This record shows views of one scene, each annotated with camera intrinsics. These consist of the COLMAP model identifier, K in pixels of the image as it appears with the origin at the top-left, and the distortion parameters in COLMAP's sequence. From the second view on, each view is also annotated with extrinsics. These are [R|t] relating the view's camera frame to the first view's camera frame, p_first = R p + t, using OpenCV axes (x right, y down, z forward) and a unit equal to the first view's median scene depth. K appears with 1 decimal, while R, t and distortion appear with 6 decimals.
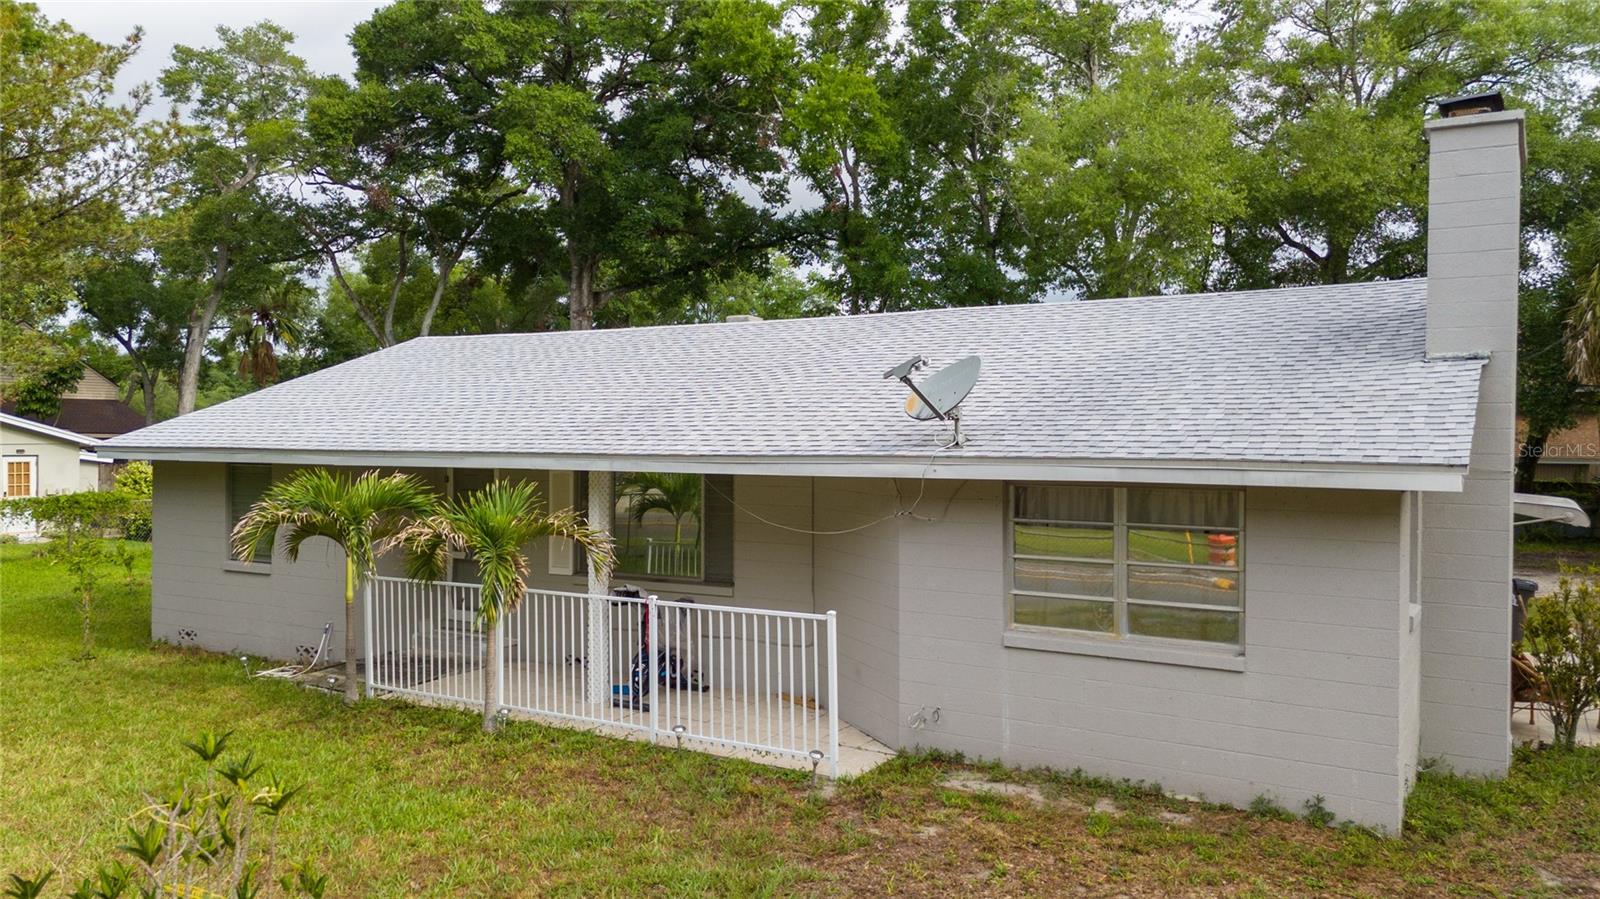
lens RADIAL K [[1177.3, 0, 800.6], [0, 1177.3, 446.8], [0, 0, 1]] dist [0.044878, -0.039582]
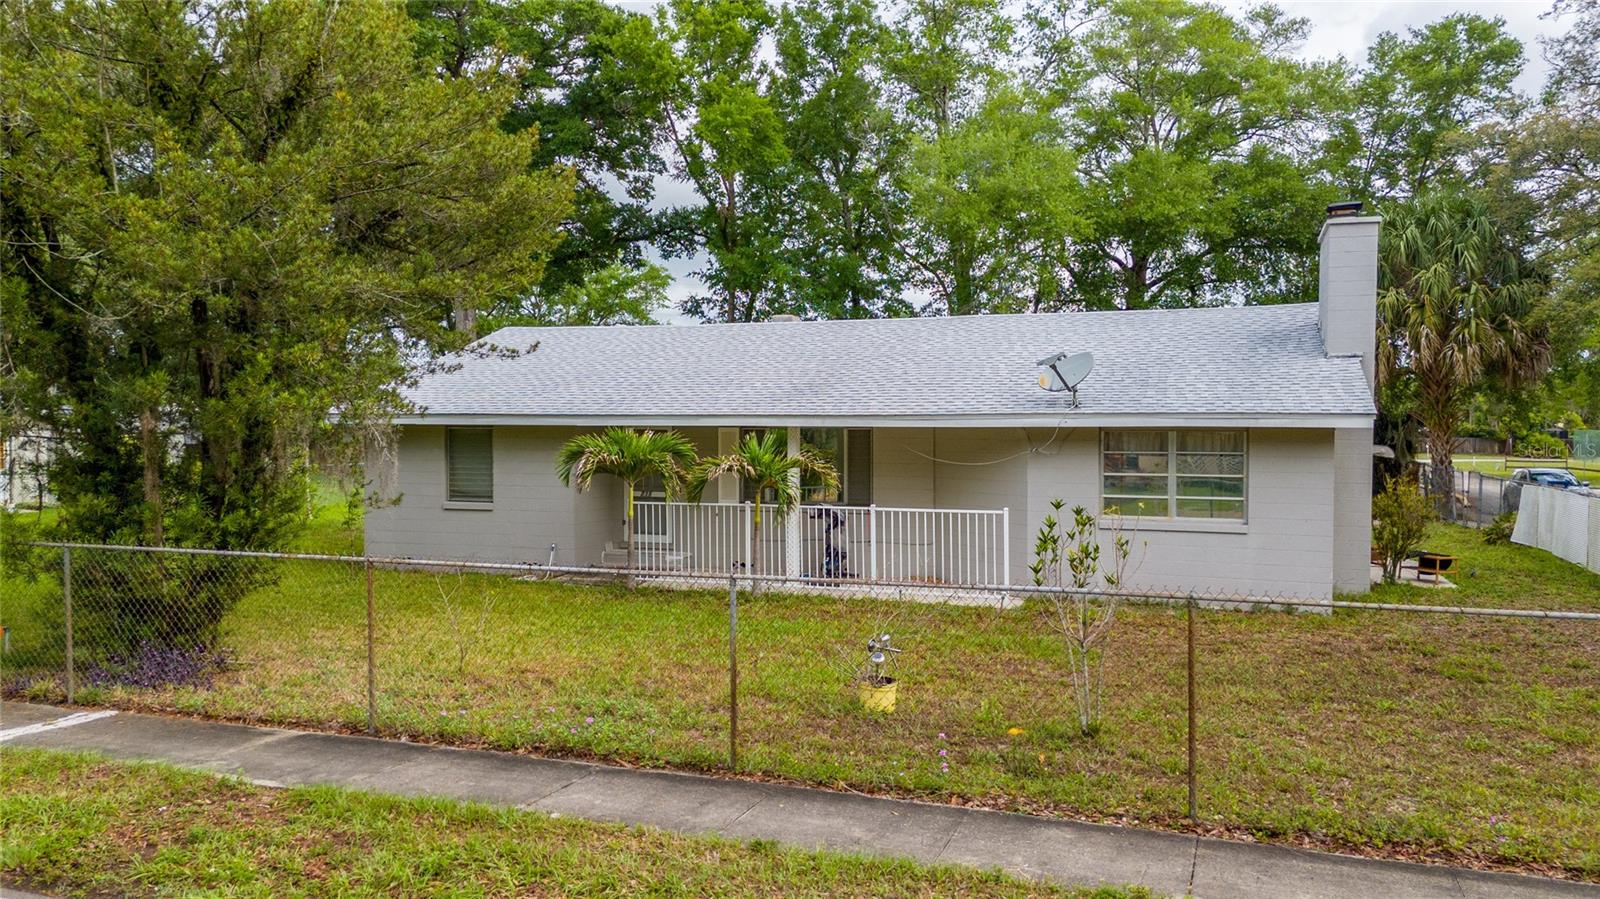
lens RADIAL K [[1177.3, 0, 798.3], [0, 1177.3, 448.5], [0, 0, 1]] dist [0.044878, -0.039582]
pose [[0.978681, -0.007551, 0.205249, -0.134924], [0.004131, 0.999845, 0.017087, 0.006325], [-0.205347, -0.015875, 0.978561, -0.123628]]
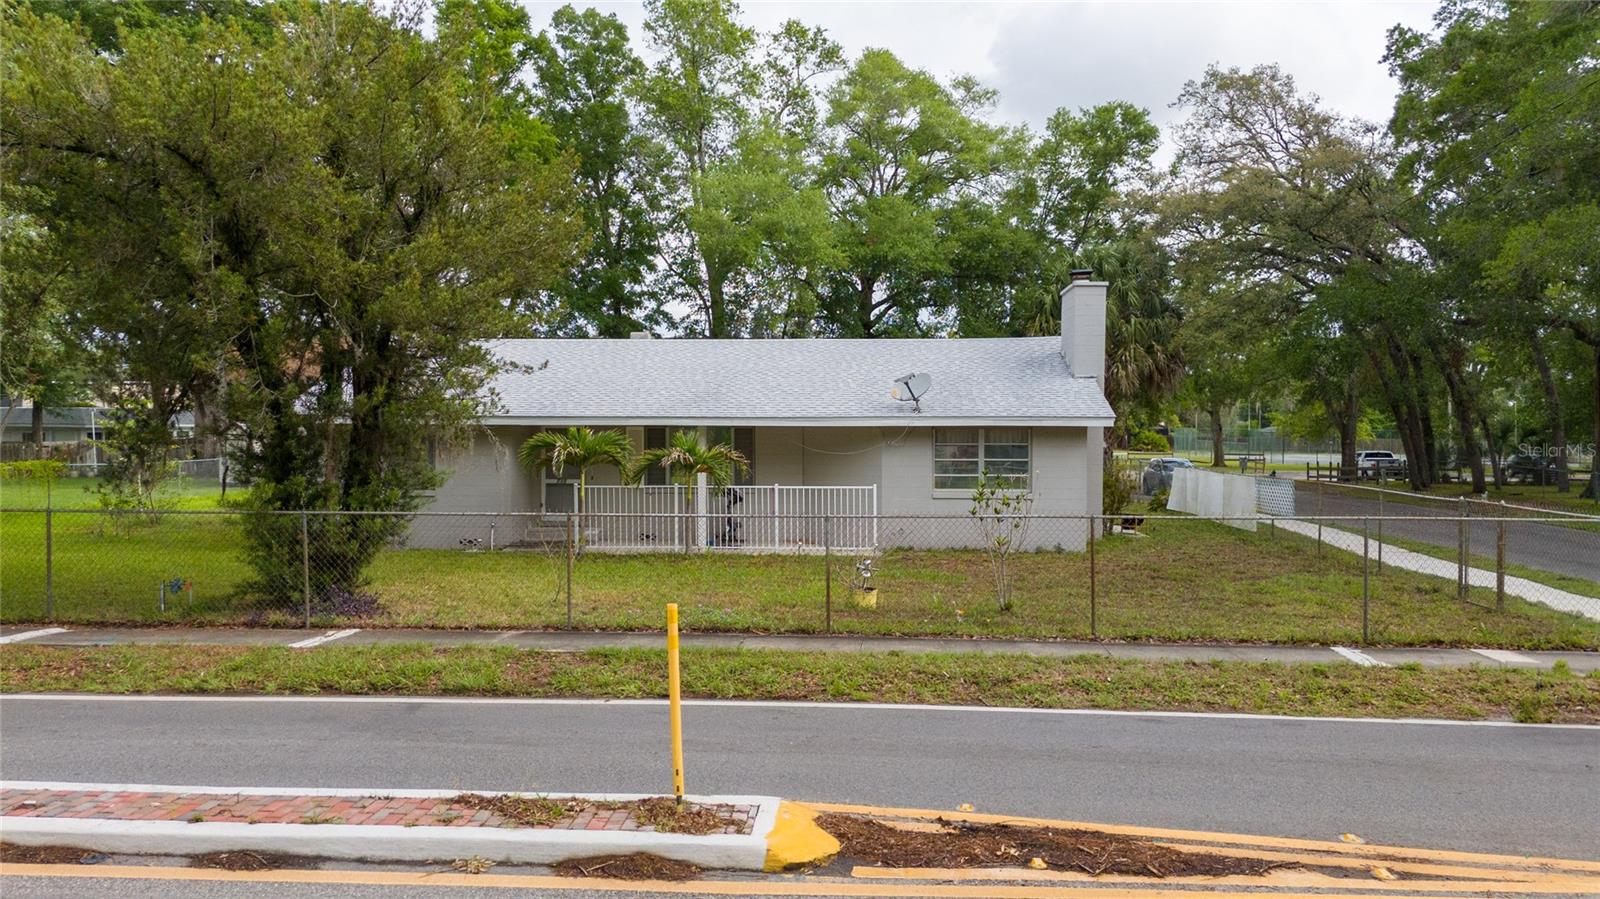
lens RADIAL K [[1177.3, 0, 790.4], [0, 1177.3, 453.4], [0, 0, 1]] dist [0.044878, -0.039582]
pose [[0.887552, -0.014893, 0.460466, -0.265896], [0.004403, 0.999706, 0.023847, 0.005628], [-0.460686, -0.019138, 0.887357, -0.215276]]
